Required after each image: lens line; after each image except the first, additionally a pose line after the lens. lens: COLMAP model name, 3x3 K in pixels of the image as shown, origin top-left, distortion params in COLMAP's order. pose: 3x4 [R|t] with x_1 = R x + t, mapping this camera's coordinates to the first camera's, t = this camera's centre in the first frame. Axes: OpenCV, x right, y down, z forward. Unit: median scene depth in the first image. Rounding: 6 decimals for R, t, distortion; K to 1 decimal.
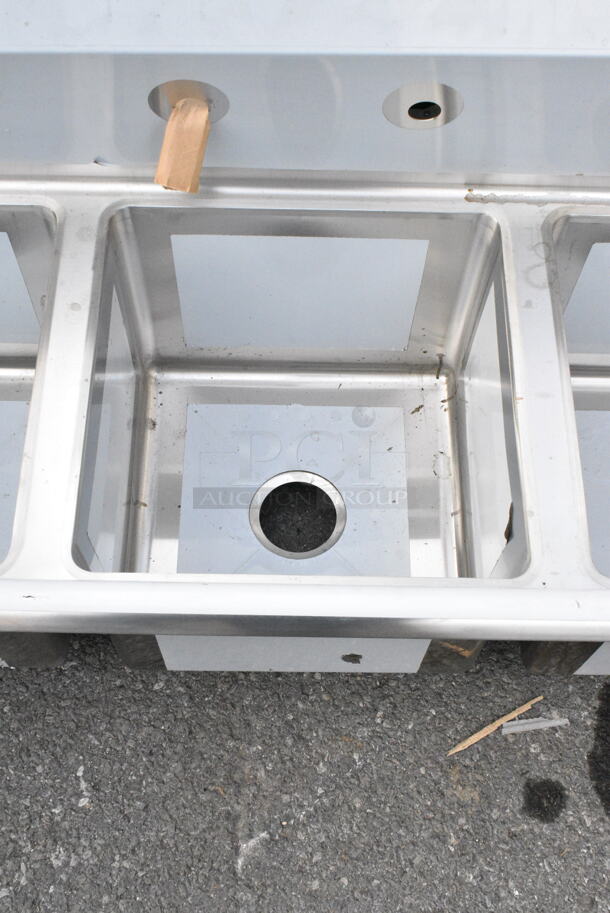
lens RADIAL K [[1043.5, 0, 305.0], [0, 1043.5, 456.5], [0, 0, 1]] dist [-0.024139, 0.001035]
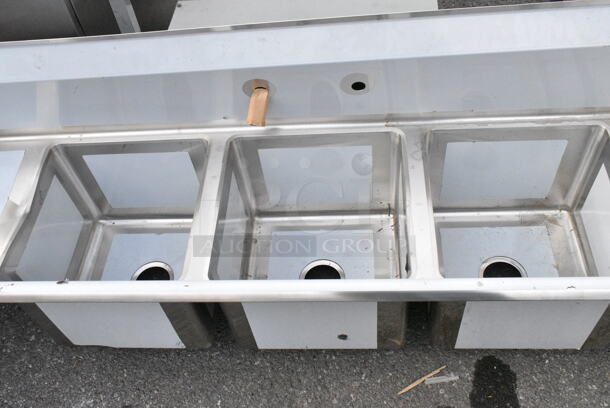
lens RADIAL K [[586.8, 0, 305.0], [0, 586.8, 204.0], [0, 0, 1]] dist [-0.009787, -0.017899]
pose [[0.992597, -0.043413, -0.113433, 0.103932], [0.020214, 0.979959, -0.198170, 0.146713], [0.119763, 0.194410, 0.973582, -0.196484]]
